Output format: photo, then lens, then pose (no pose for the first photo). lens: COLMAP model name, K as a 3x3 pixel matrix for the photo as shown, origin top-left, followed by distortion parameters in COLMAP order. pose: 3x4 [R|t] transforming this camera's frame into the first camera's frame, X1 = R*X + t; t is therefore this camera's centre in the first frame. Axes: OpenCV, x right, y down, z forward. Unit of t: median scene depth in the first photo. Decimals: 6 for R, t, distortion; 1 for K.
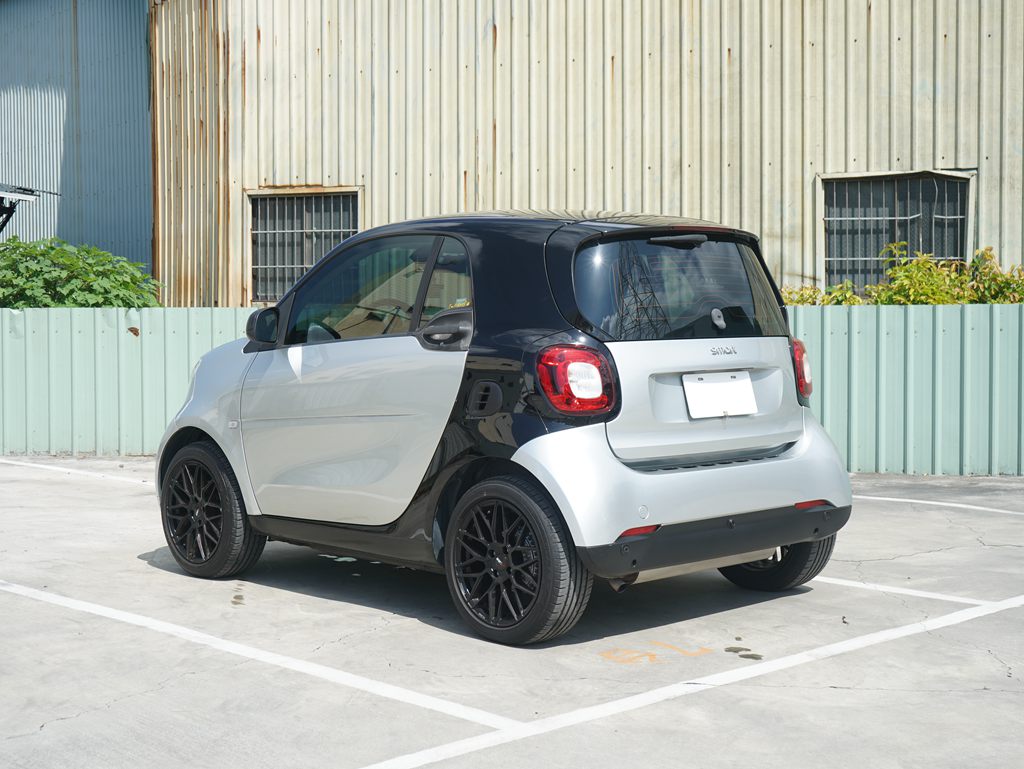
lens RADIAL K [[1600.2, 0, 513.4], [0, 1600.2, 377.4], [0, 0, 1]] dist [0.003049, 0.000000]
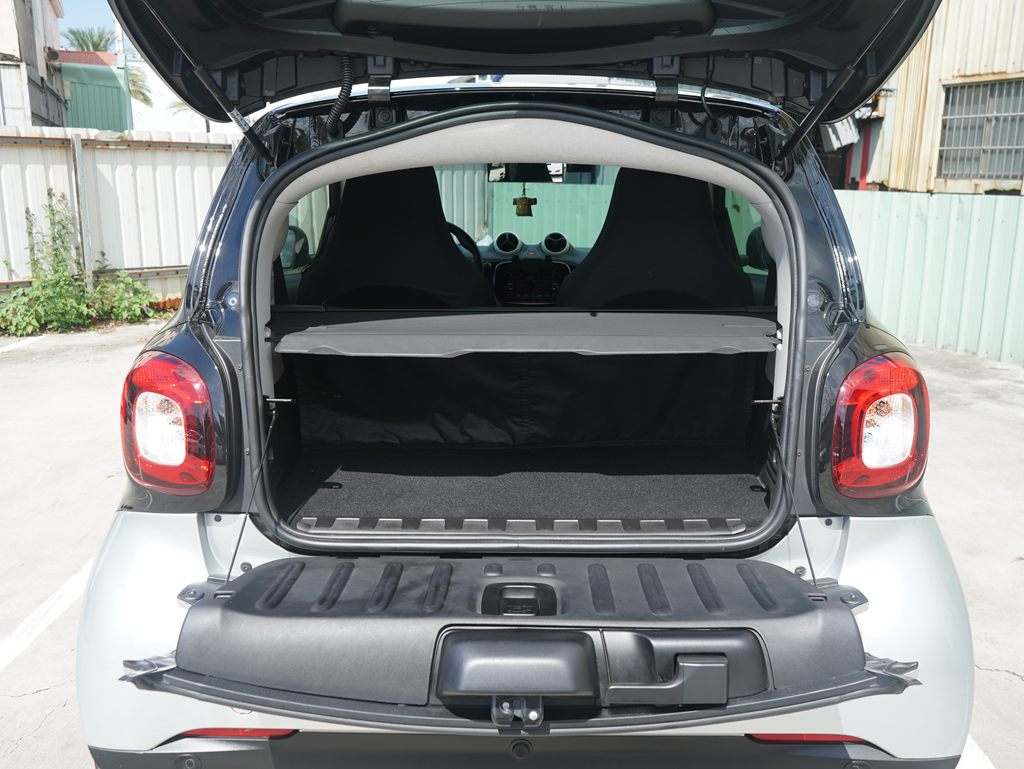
lens RADIAL K [[918.9, 0, 521.4], [0, 918.9, 361.1], [0, 0, 1]] dist [-0.014443, 0.029011]
pose [[0.698838, 0.157701, -0.697679, 0.134069], [-0.035064, 0.981773, 0.186794, -0.035264], [0.714420, -0.106075, 0.691630, 0.345278]]
